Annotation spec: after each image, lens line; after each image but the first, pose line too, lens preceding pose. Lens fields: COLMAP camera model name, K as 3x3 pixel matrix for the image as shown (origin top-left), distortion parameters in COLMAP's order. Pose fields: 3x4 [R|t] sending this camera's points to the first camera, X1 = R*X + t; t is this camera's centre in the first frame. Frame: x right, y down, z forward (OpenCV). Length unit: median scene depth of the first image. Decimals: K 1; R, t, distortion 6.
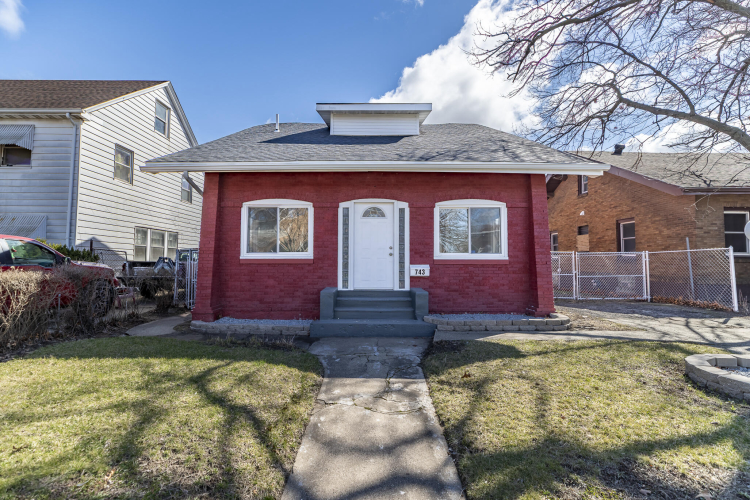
lens RADIAL K [[338.6, 0, 377.5], [0, 338.6, 246.6], [0, 0, 1]] dist [0.008998, -0.000741]
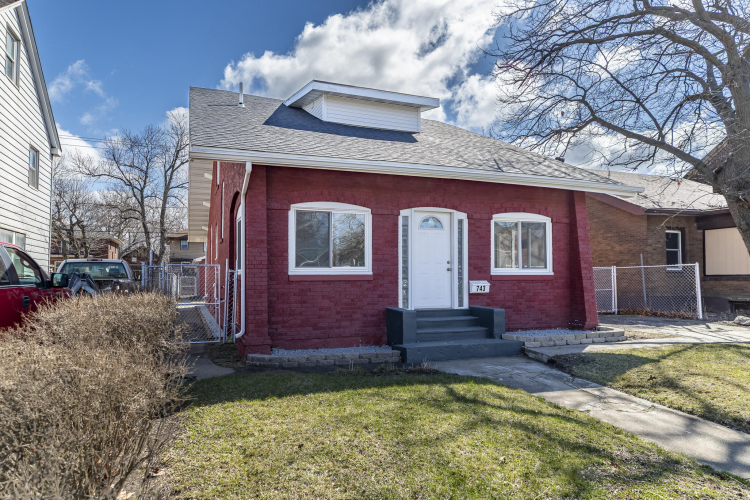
lens RADIAL K [[446.1, 0, 351.2], [0, 446.1, 259.6], [0, 0, 1]] dist [0.018279, -0.000793]
pose [[0.941345, 0.008801, 0.337331, -0.616469], [-0.010975, 0.999929, 0.004537, -0.006311], [-0.337267, -0.007973, 0.941375, -0.040927]]
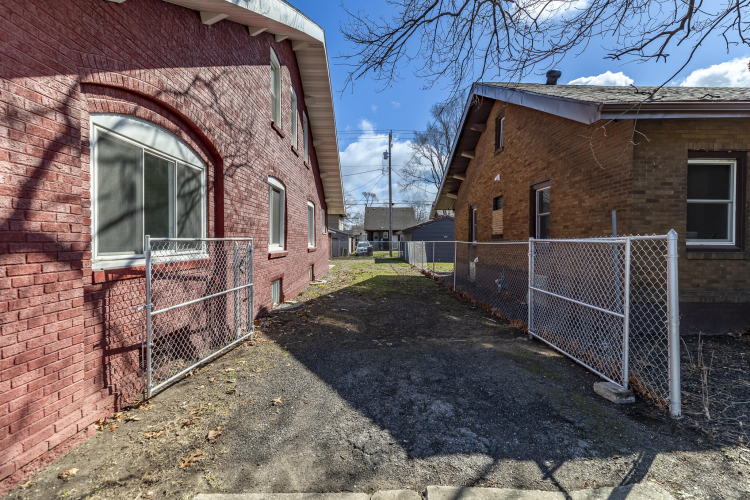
lens RADIAL K [[344.9, 0, 375.0], [0, 344.9, 250.0], [0, 0, 1]] dist [0.001806, -0.000572]
pose [[0.999862, -0.003118, 0.016345, 0.771232], [0.001994, 0.997659, 0.068359, -0.006055], [-0.016520, -0.068317, 0.997527, 0.694424]]
